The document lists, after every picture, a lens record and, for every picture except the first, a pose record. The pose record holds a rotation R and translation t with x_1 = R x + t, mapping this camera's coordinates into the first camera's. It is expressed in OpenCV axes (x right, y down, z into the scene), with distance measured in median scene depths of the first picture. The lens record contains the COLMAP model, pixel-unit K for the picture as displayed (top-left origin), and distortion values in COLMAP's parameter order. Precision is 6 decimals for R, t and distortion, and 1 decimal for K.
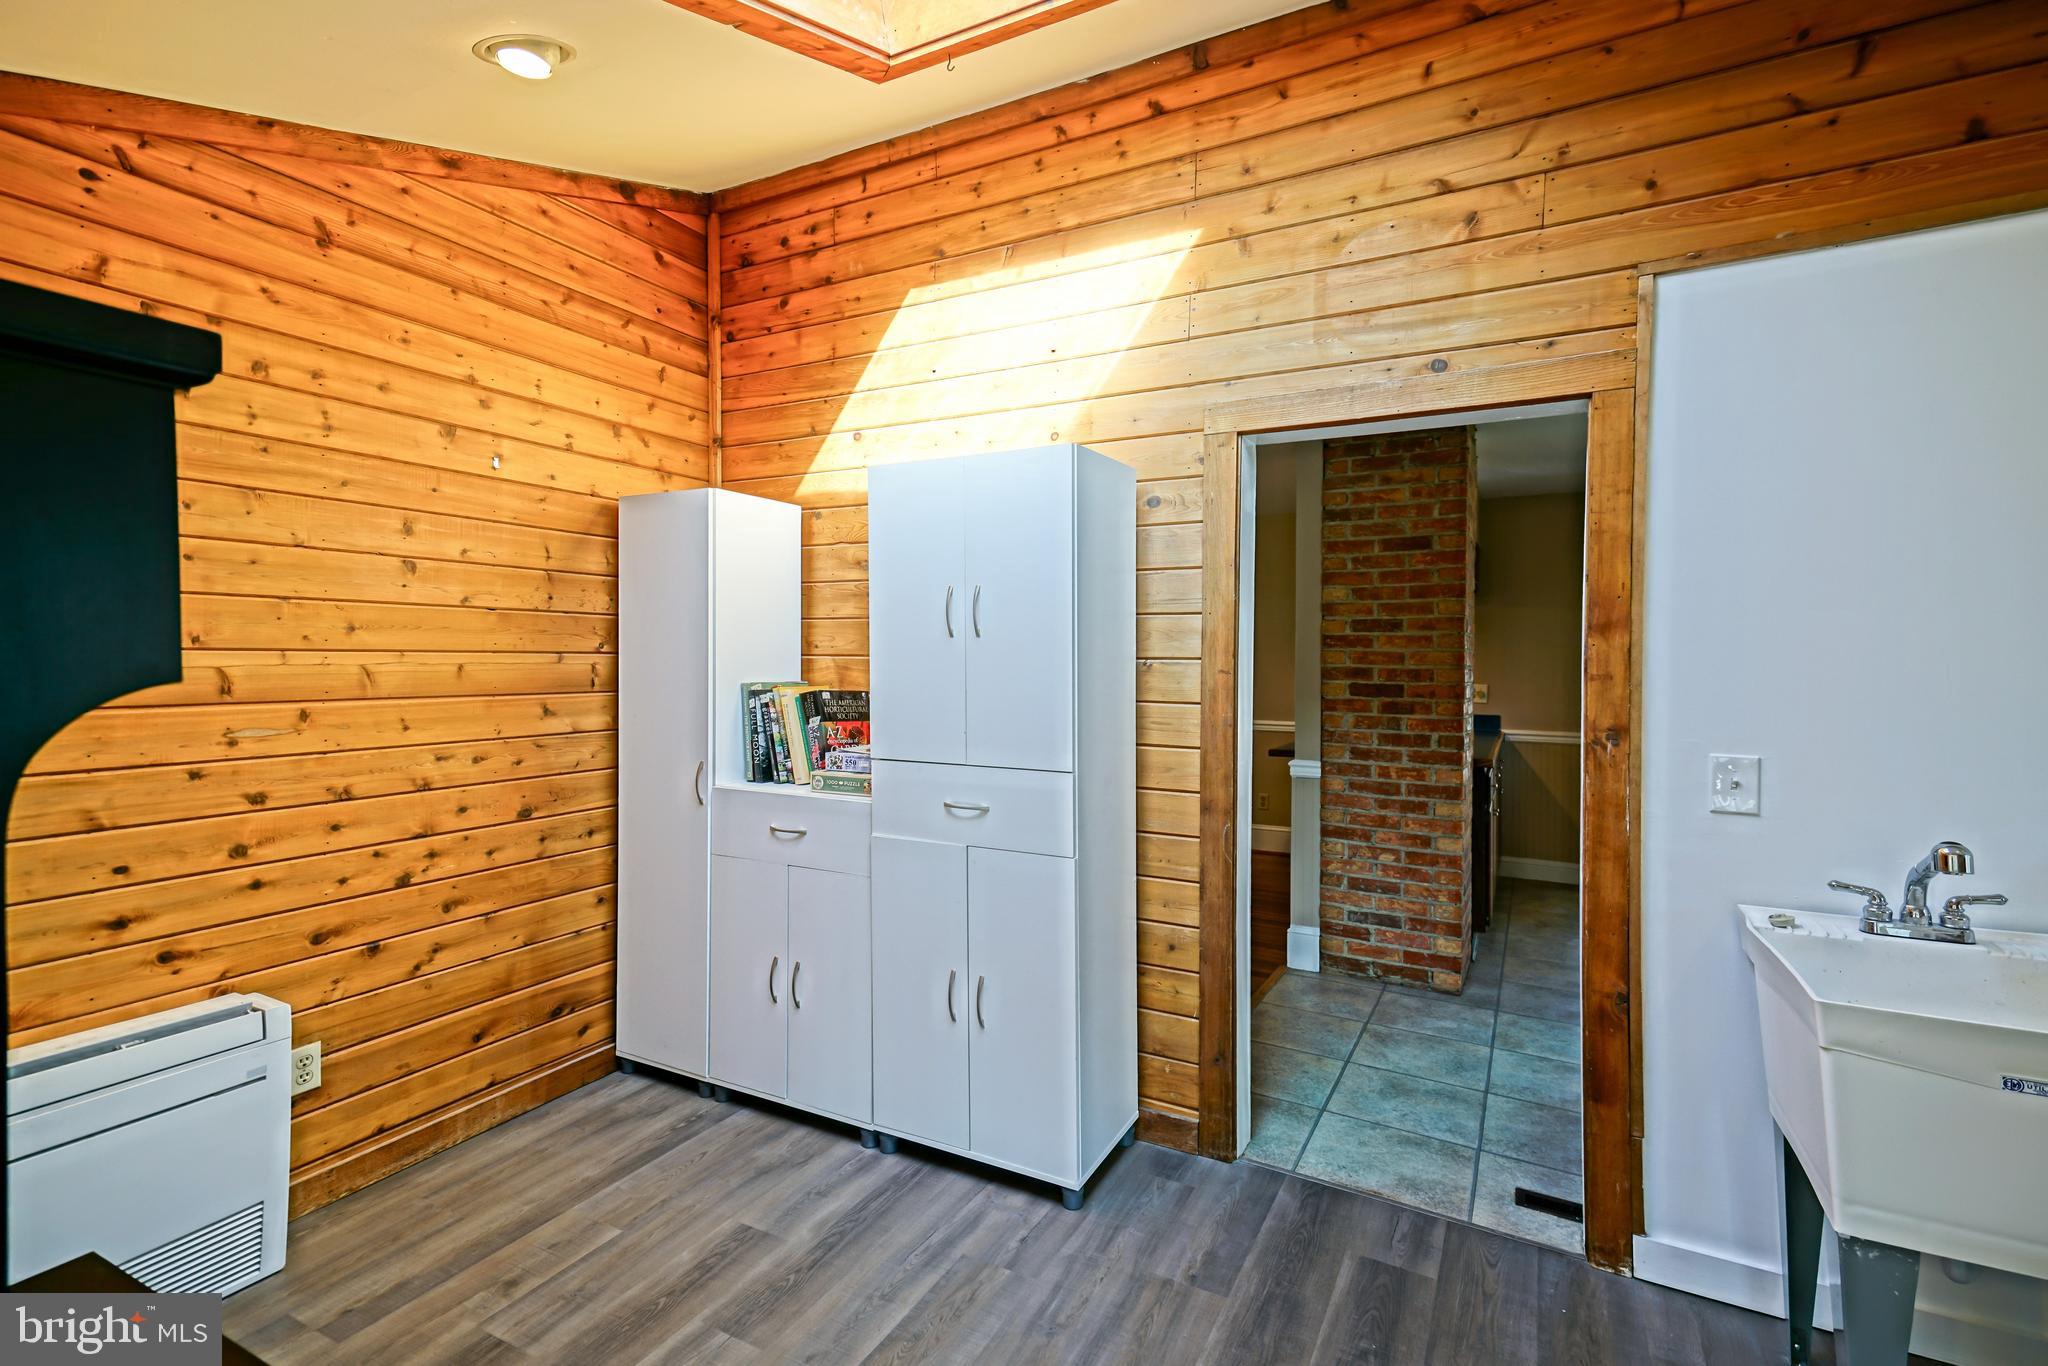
lens RADIAL K [[922.6, 0, 1027.1], [0, 922.6, 676.5], [0, 0, 1]] dist [0.031979, -0.000340]
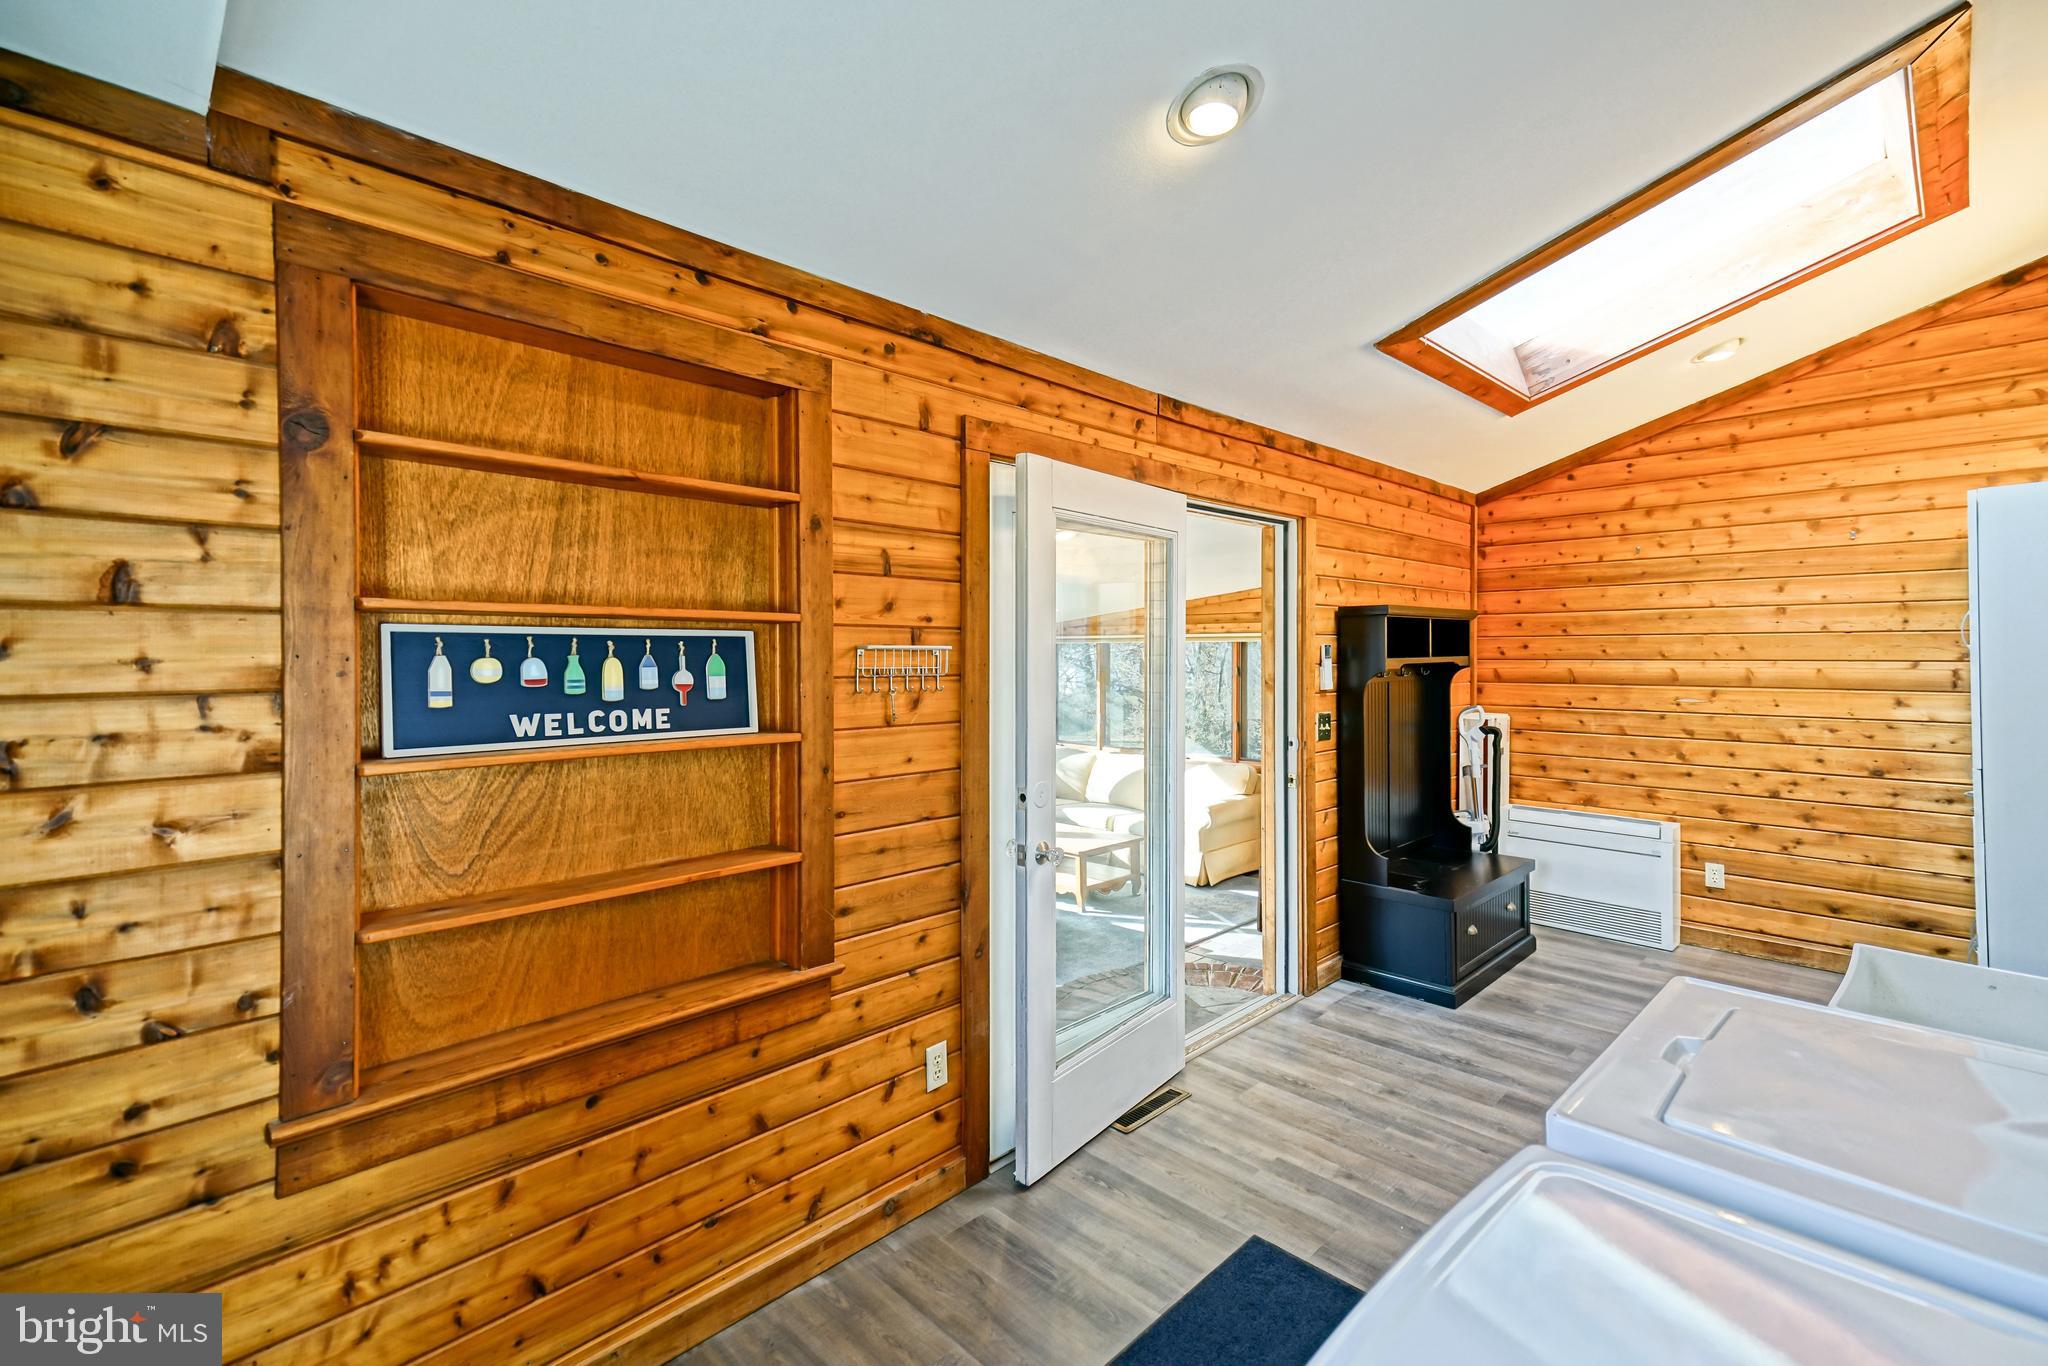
lens RADIAL K [[922.6, 0, 1025.3], [0, 922.6, 667.4], [0, 0, 1]] dist [0.031979, -0.000340]
pose [[-0.294057, 0.009754, -0.955738, 1.360635], [-0.021522, 0.999627, 0.016824, -0.013049], [0.955546, 0.025516, -0.293737, 0.188945]]
